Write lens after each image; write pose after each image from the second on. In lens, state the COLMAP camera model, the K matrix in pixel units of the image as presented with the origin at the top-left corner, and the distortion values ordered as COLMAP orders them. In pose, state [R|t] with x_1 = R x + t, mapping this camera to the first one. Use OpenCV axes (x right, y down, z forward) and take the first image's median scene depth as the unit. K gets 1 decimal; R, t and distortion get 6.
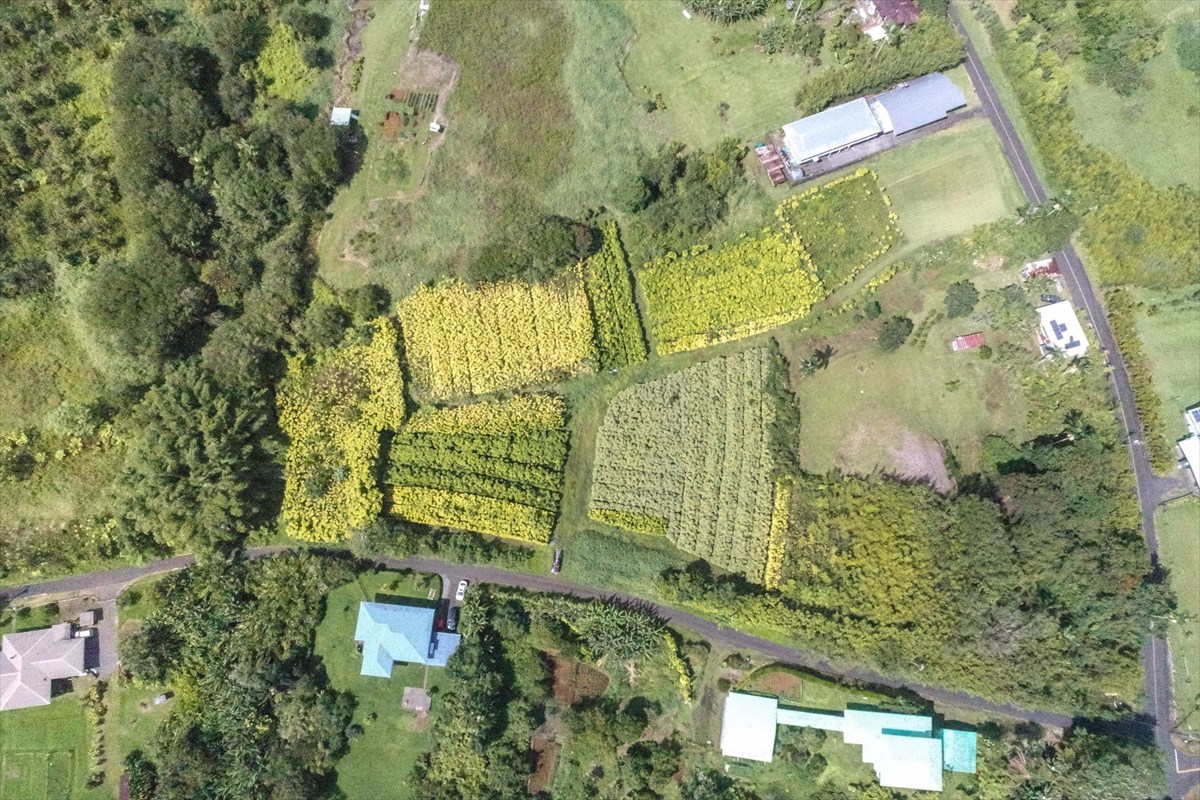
lens RADIAL K [[805.9, 0, 602.0], [0, 805.9, 400.3], [0, 0, 1]] dist [-0.001583, -0.000347]
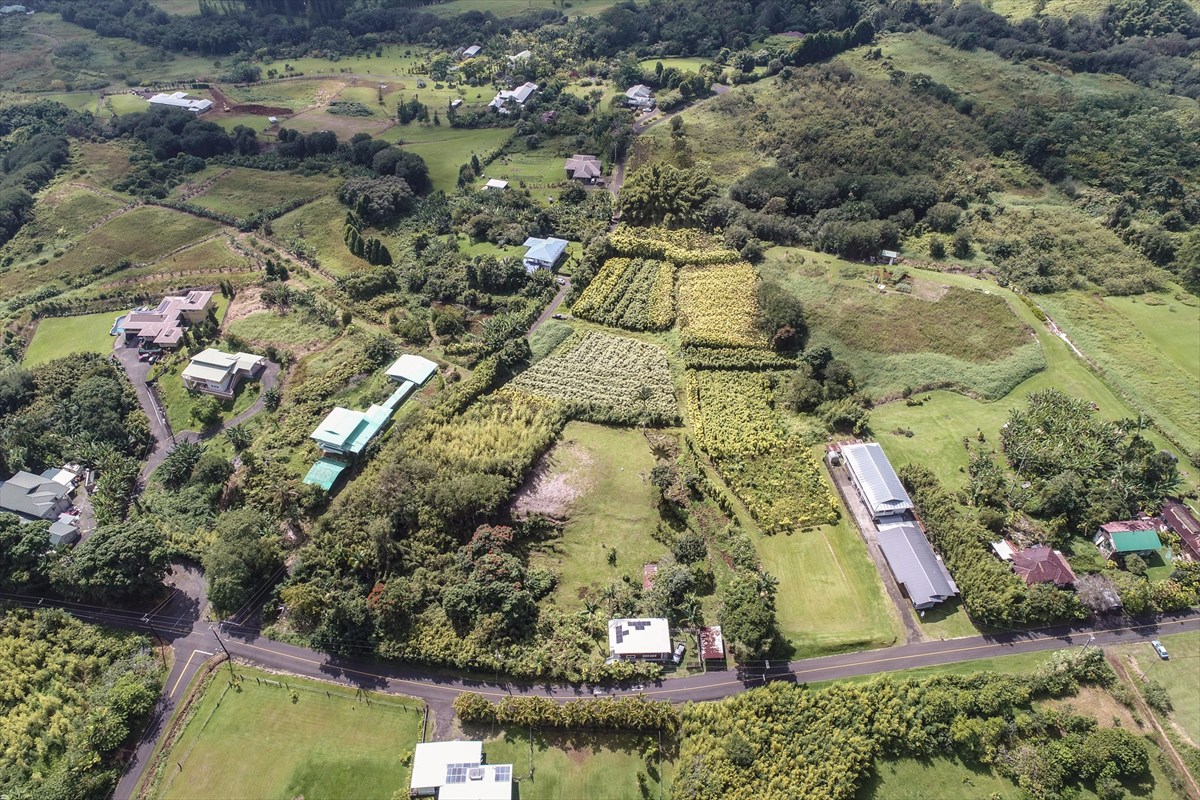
lens RADIAL K [[808.6, 0, 594.9], [0, 808.6, 396.0], [0, 0, 1]] dist [-0.002059, 0.000012]
pose [[-0.253779, 0.619616, -0.742746, 1.116333], [-0.941485, 0.017859, 0.336582, -0.359381], [0.221816, 0.784702, 0.578827, 0.257023]]
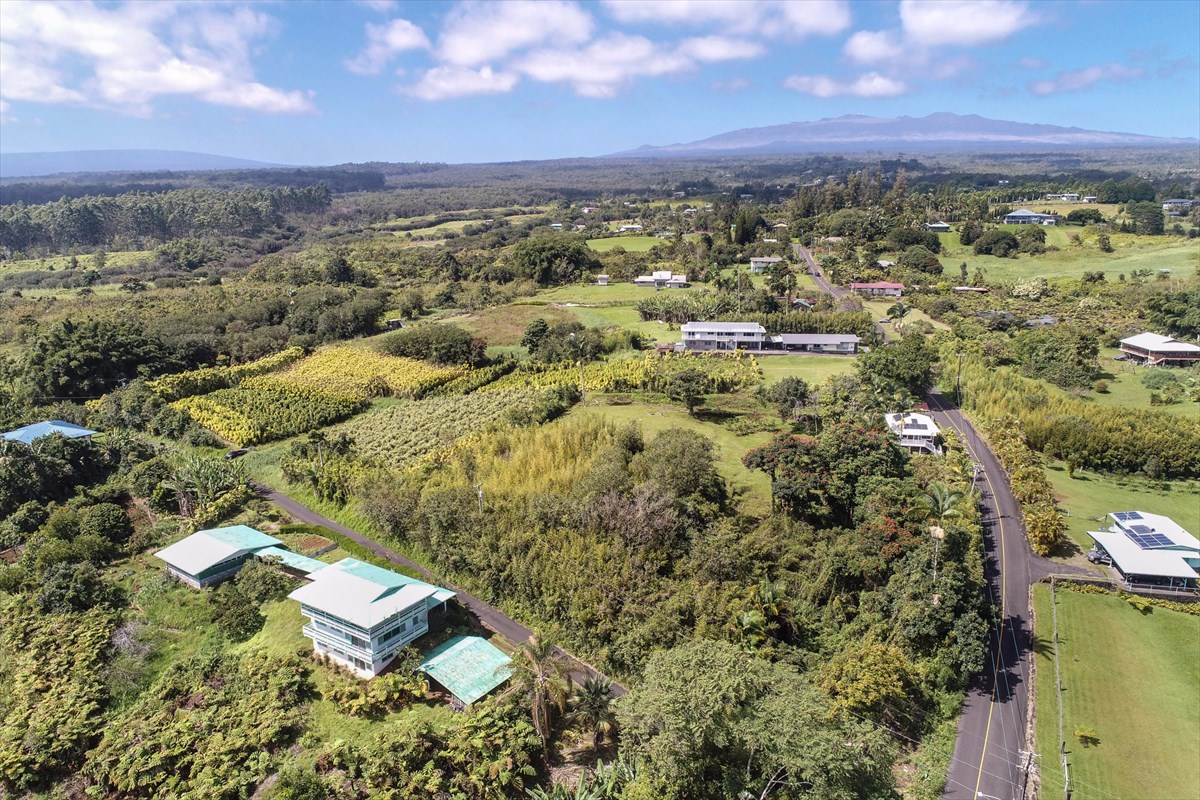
lens RADIAL K [[805.9, 0, 602.0], [0, 805.9, 400.3], [0, 0, 1]] dist [-0.001583, -0.000347]
pose [[0.883204, 0.087979, -0.460663, 0.679618], [-0.449534, 0.438781, -0.778068, 0.659655], [0.133677, 0.894277, 0.427083, 0.618183]]
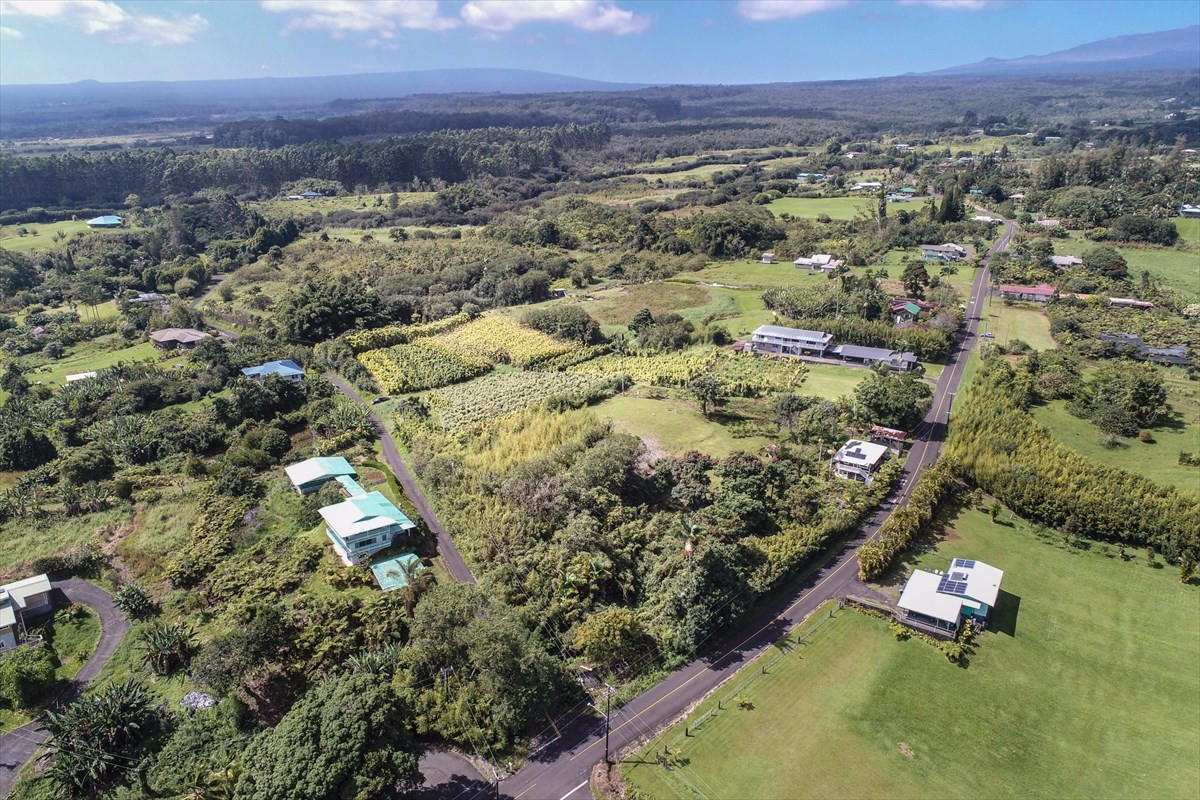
lens RADIAL K [[808.9, 0, 600.0], [0, 808.9, 400.0], [0, 0, 1]] dist [-0.001658, 0.000275]
pose [[0.654498, 0.232586, -0.719400, 1.044853], [-0.732763, 0.429537, -0.527785, 0.598299], [0.186254, 0.872583, 0.451562, 0.491524]]
